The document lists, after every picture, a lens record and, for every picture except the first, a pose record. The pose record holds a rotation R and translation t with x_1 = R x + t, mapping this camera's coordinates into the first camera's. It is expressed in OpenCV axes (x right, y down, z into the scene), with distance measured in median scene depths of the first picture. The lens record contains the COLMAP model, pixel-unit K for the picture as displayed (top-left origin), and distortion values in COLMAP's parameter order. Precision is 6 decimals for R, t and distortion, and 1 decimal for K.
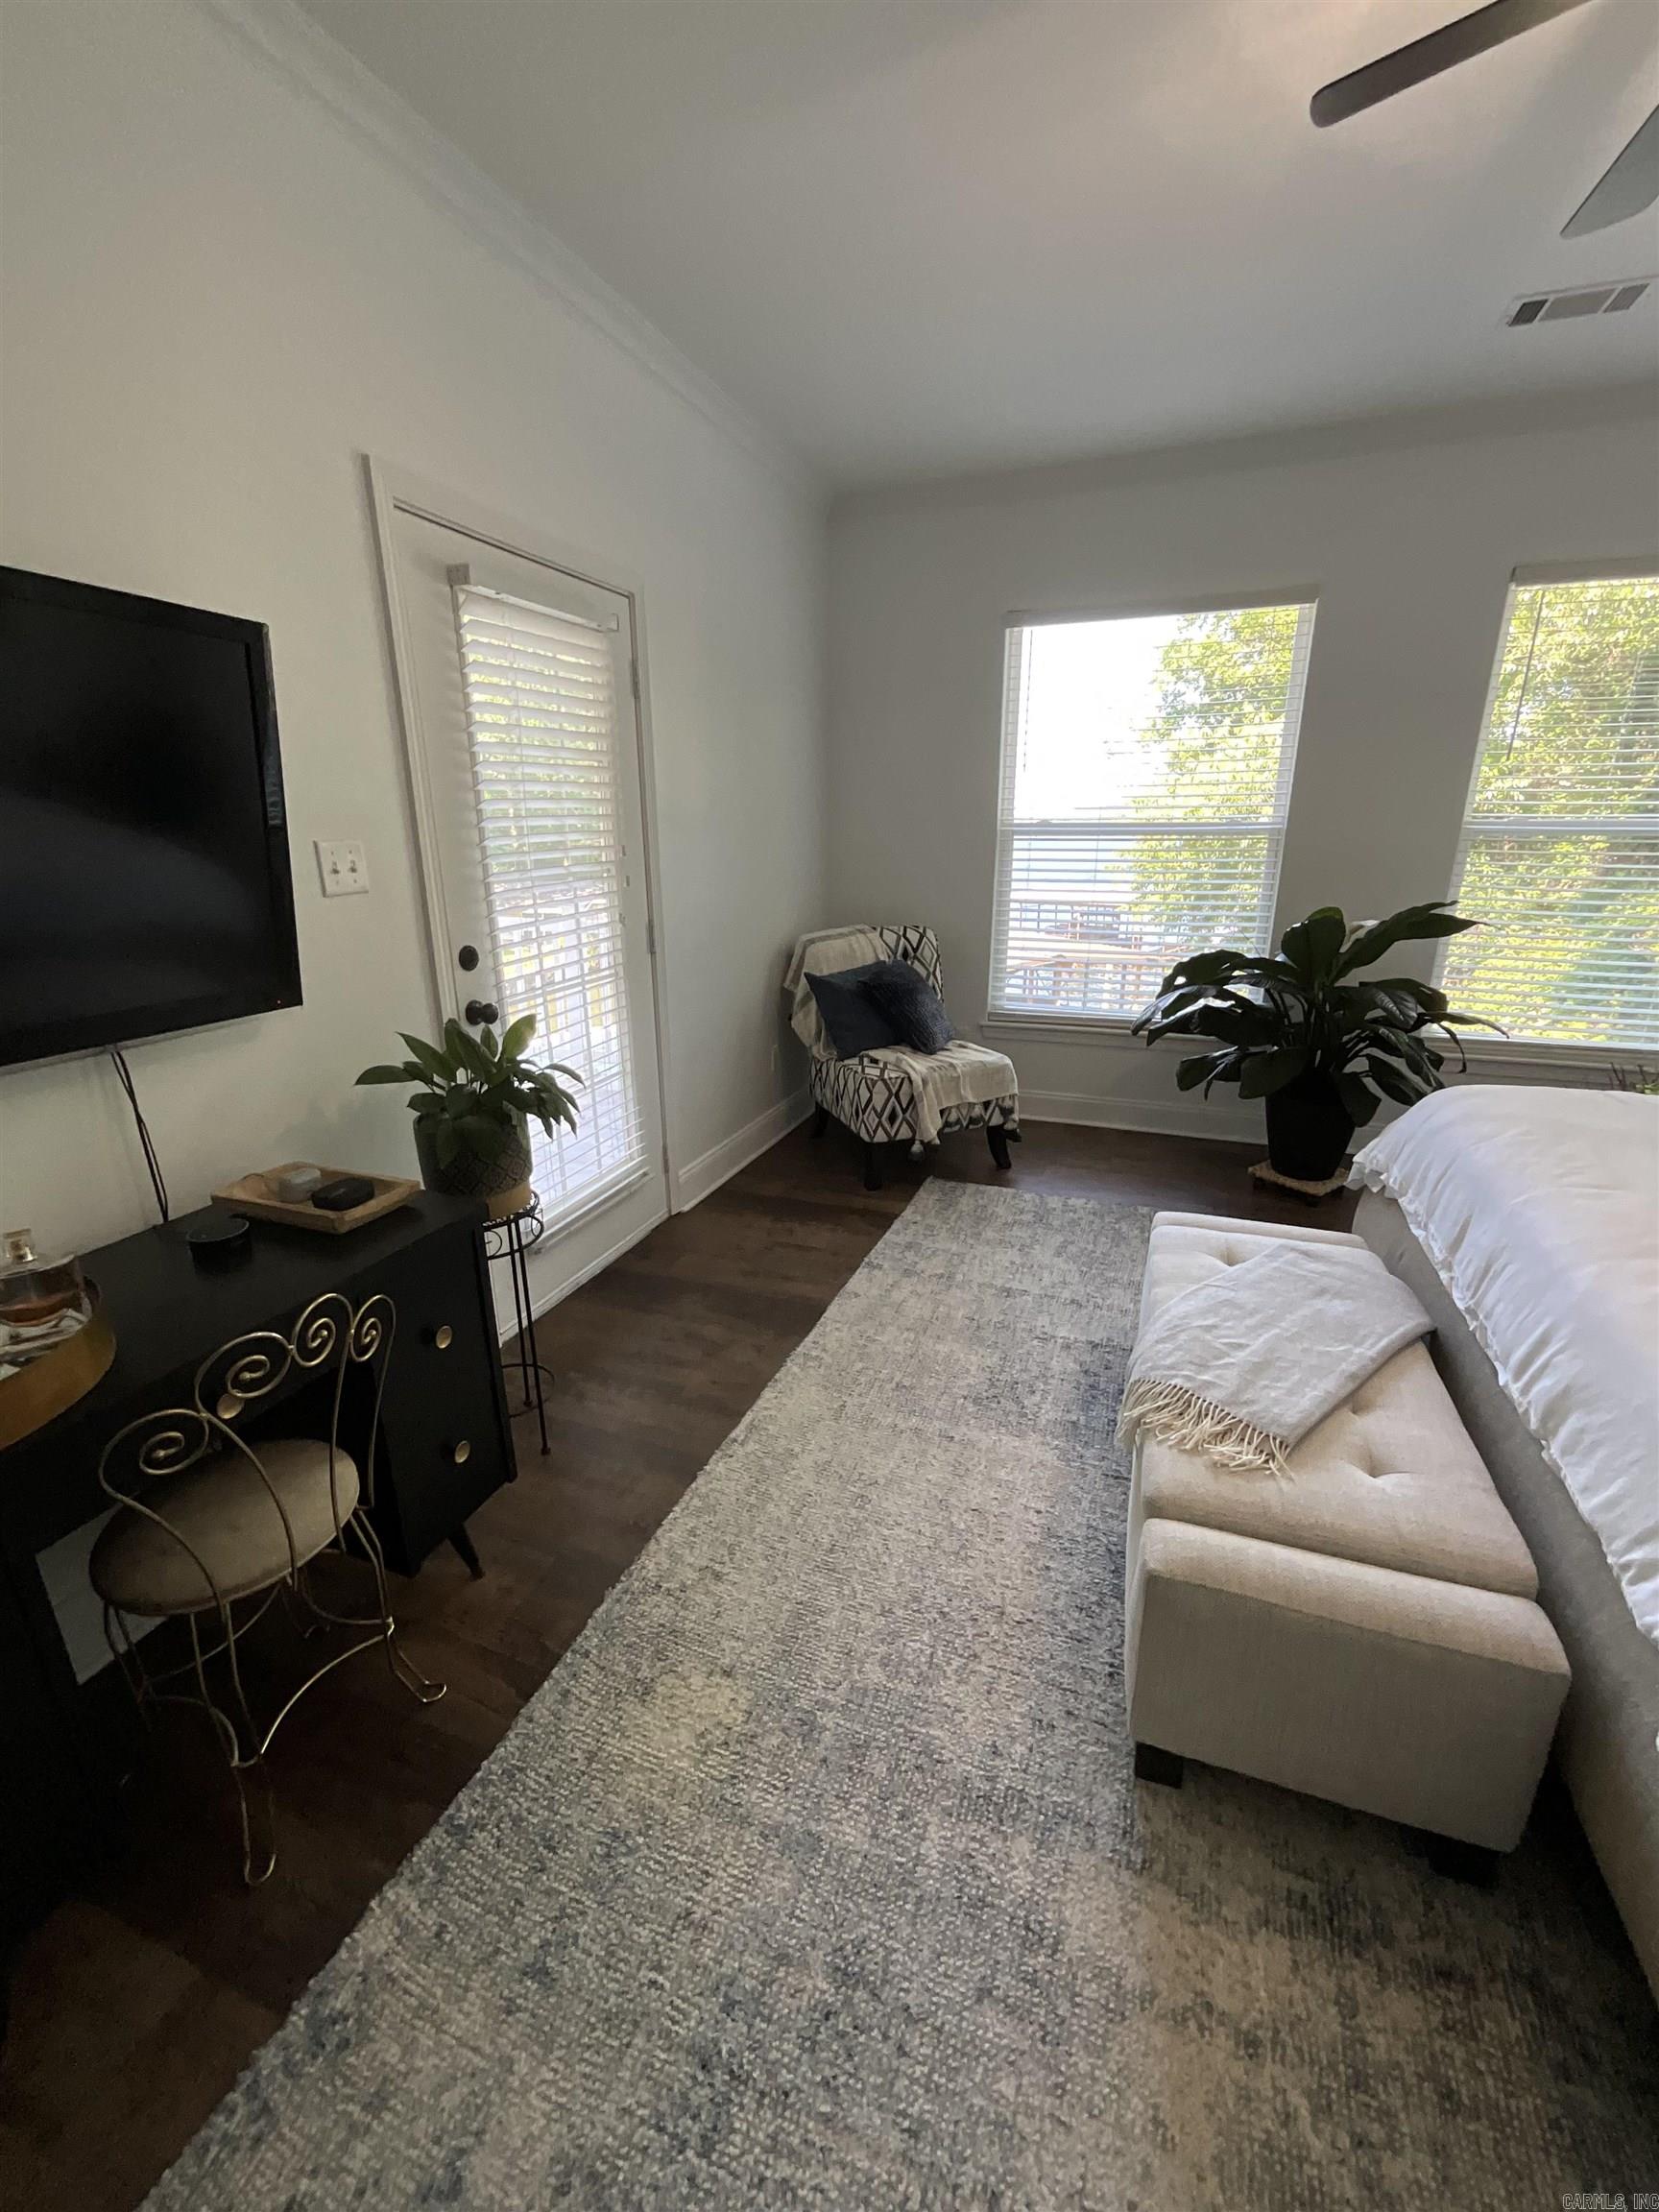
lens RADIAL K [[897.8, 0, 828.0], [0, 897.8, 1101.0], [0, 0, 1]] dist [-0.002594, -0.000318]
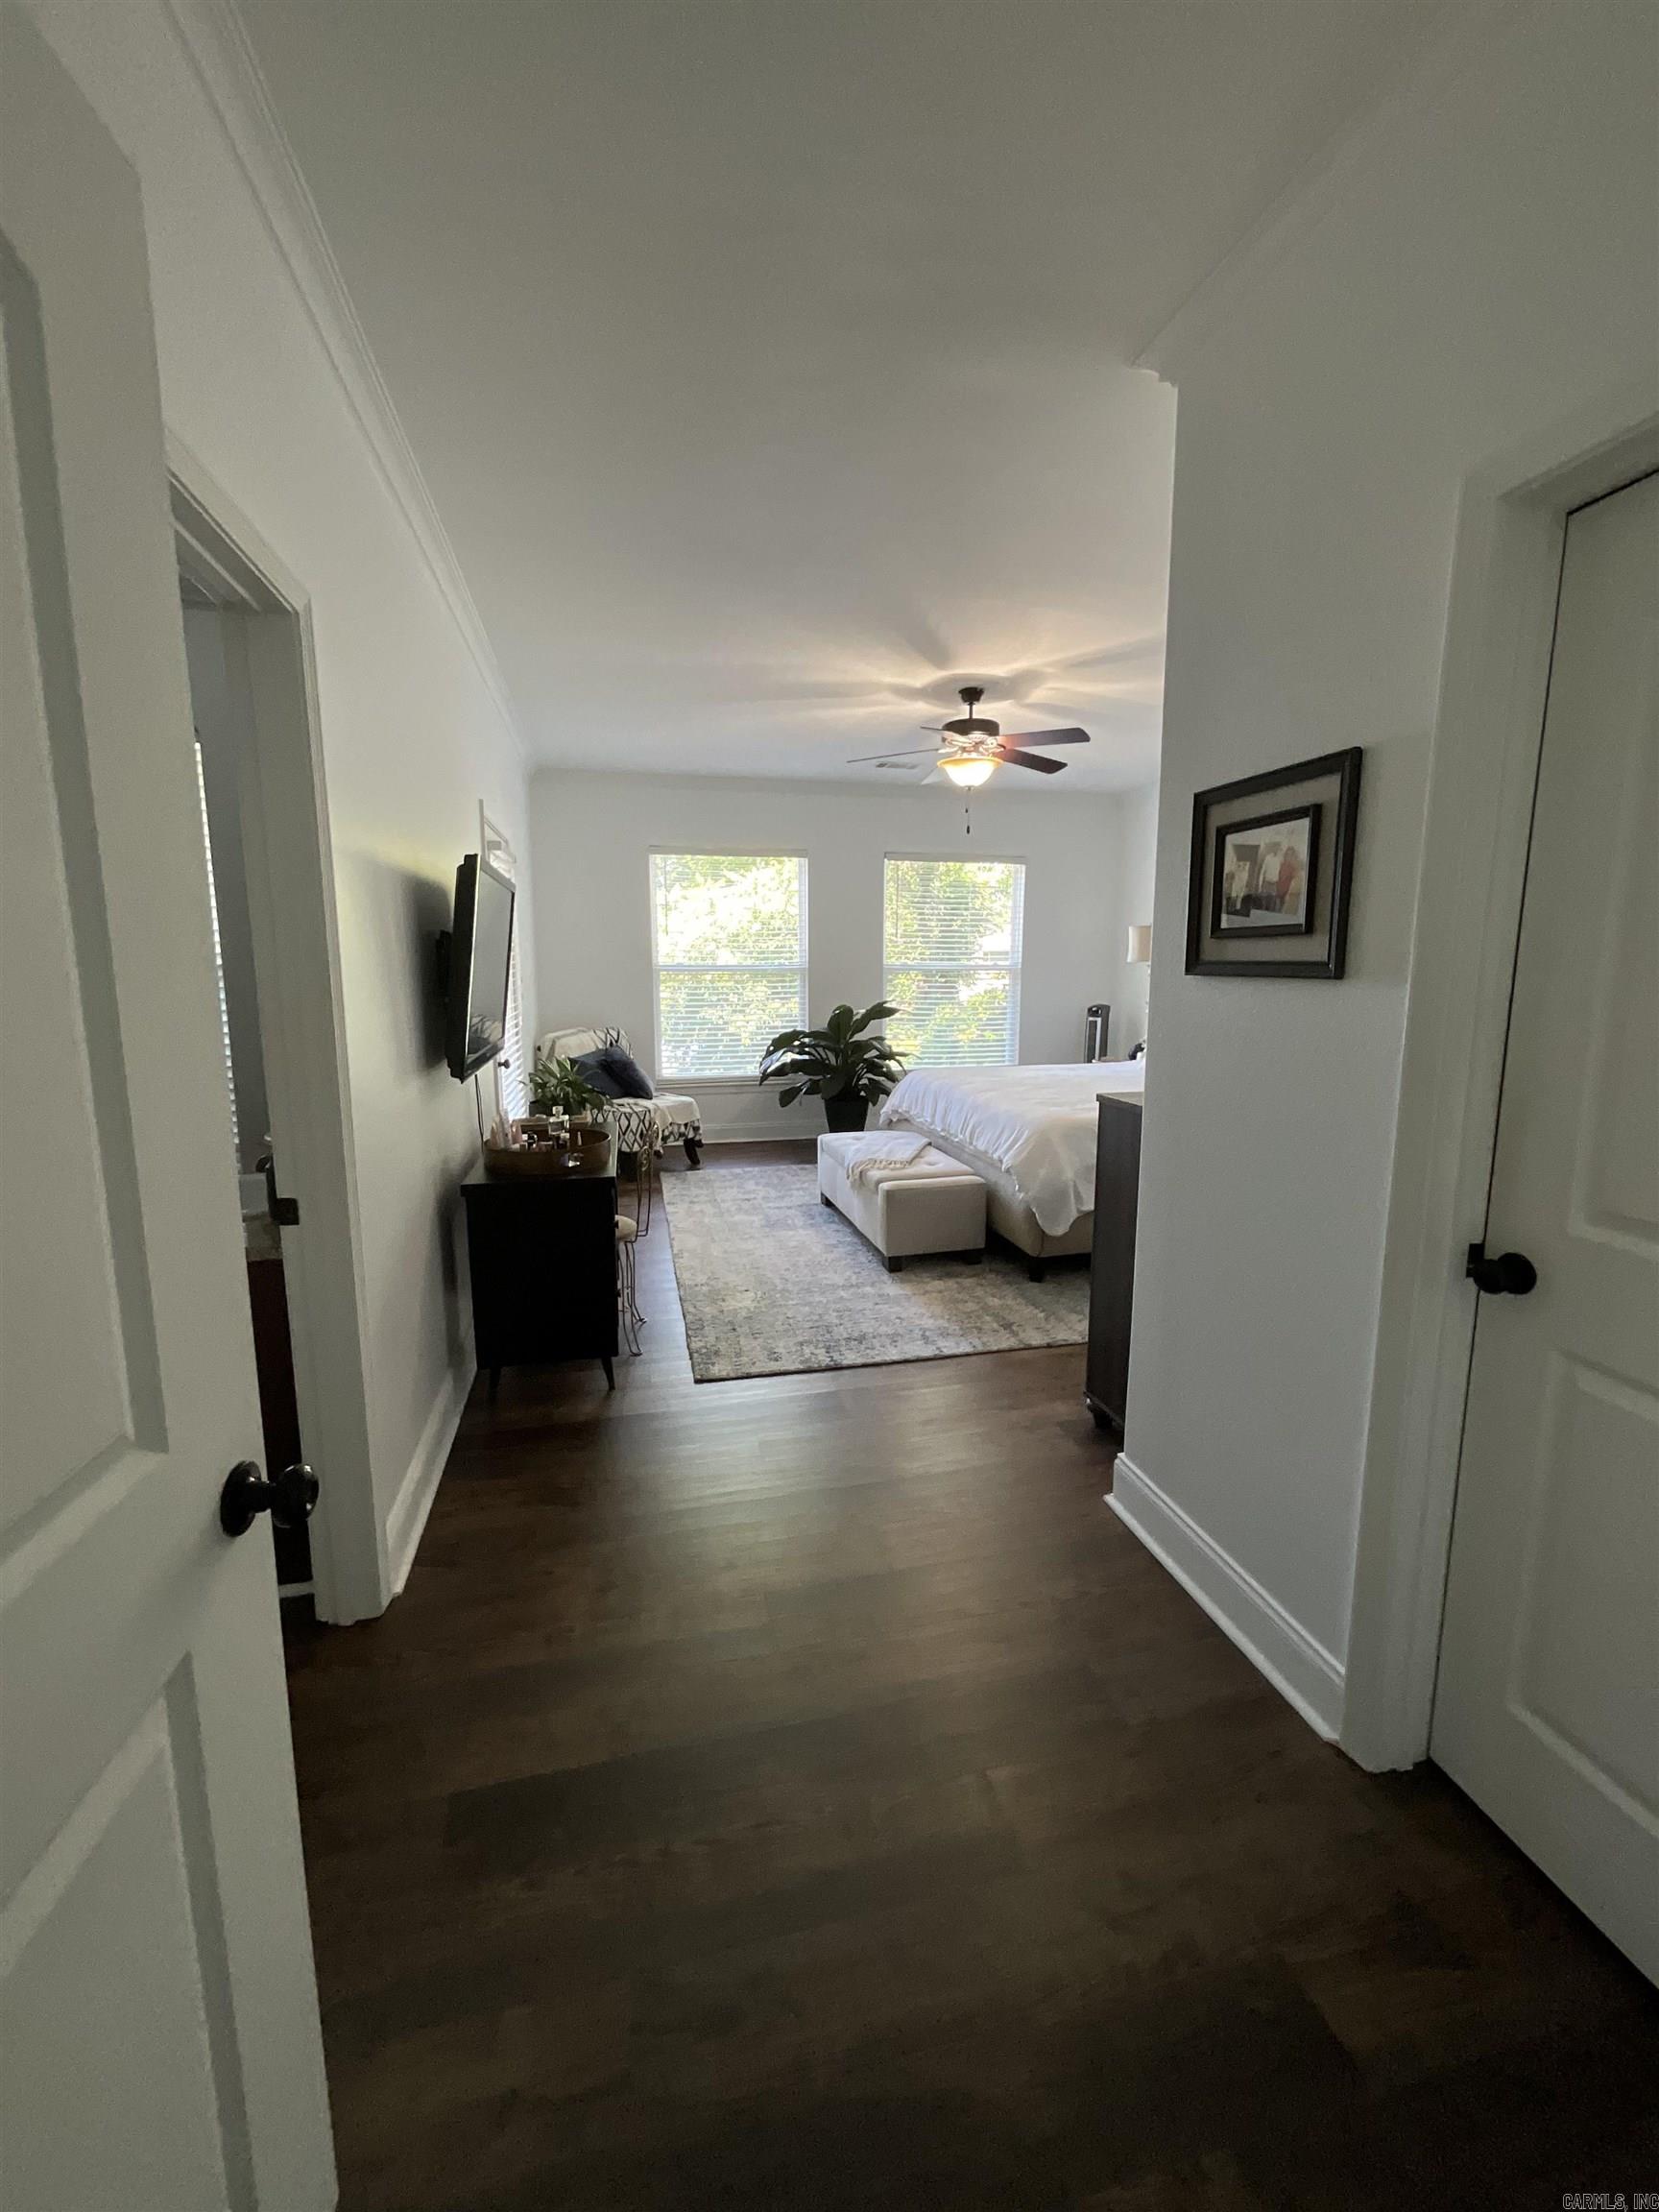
lens RADIAL K [[897.8, 0, 832.7], [0, 897.8, 1102.5], [0, 0, 1]] dist [-0.002594, -0.000318]
pose [[0.822397, -0.082899, 0.562842, -1.083190], [0.162272, 0.982410, -0.092408, 0.324162], [-0.545281, 0.167330, 0.821383, -1.091468]]
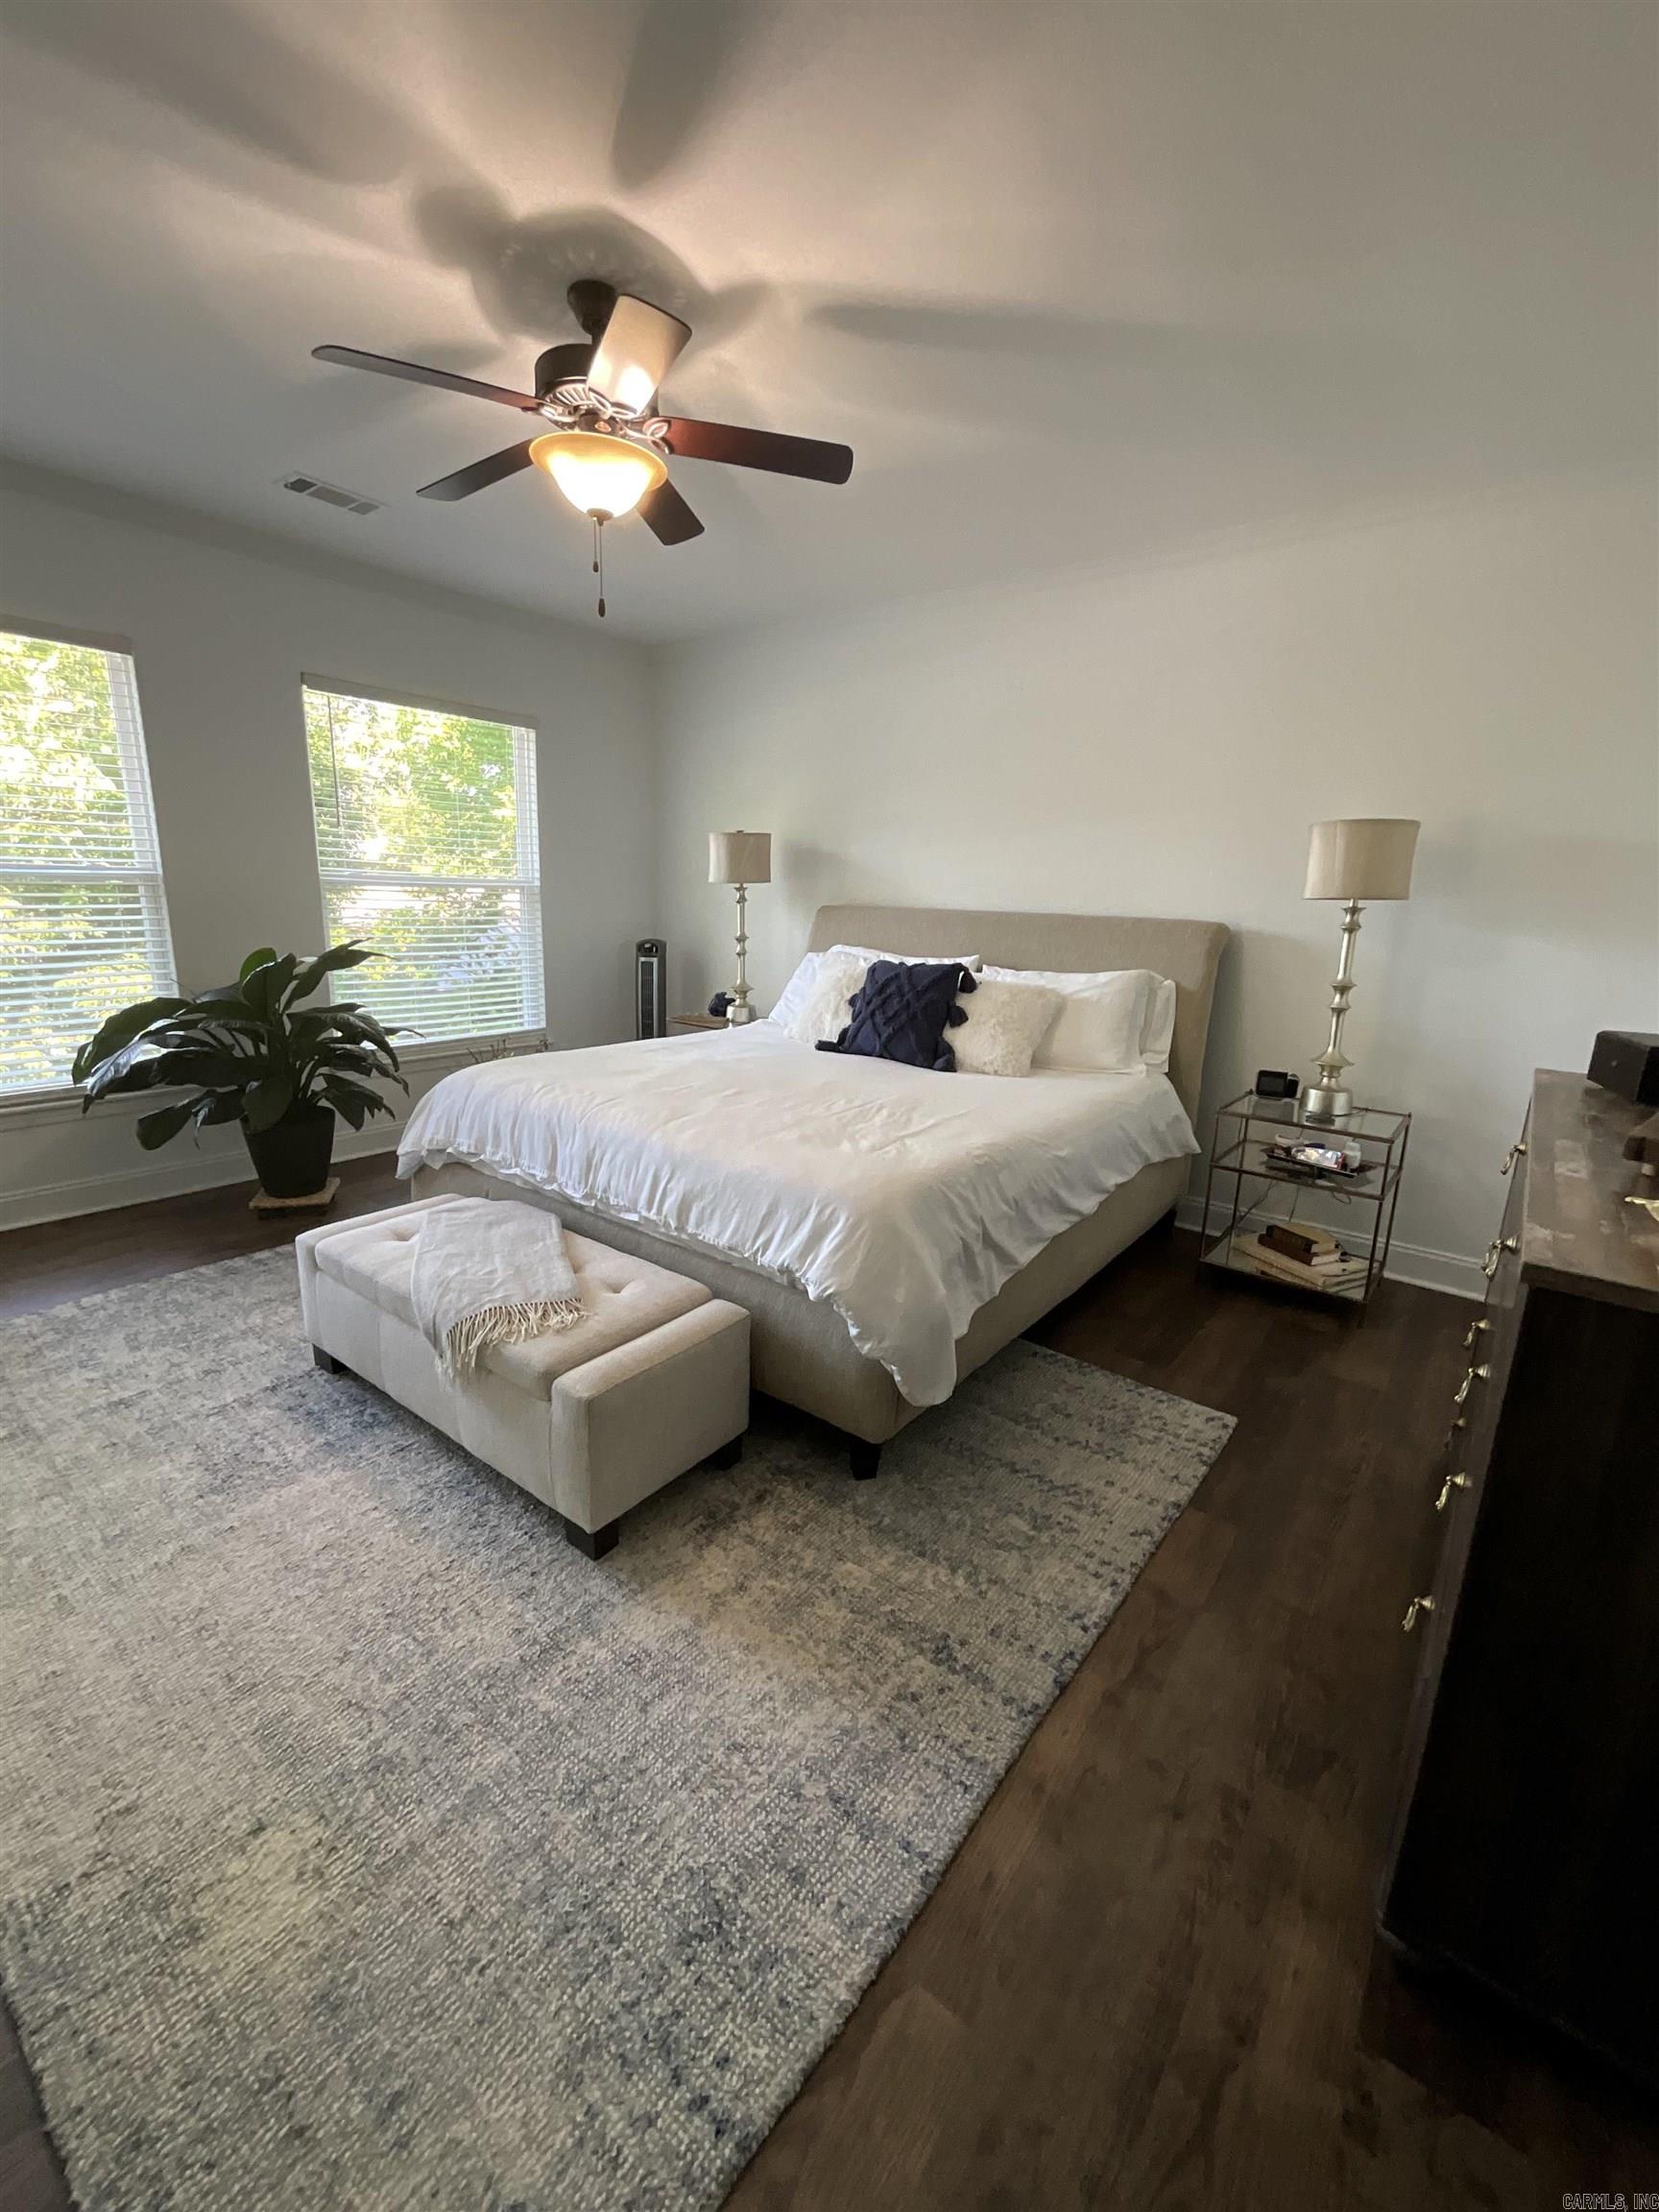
lens RADIAL K [[897.8, 0, 828.0], [0, 897.8, 1102.4], [0, 0, 1]] dist [-0.002594, -0.000318]
pose [[0.294600, -0.206065, 0.933139, -0.515288], [0.247318, 0.959646, 0.133838, -0.018042], [-0.923063, 0.191354, 0.333675, 0.050930]]
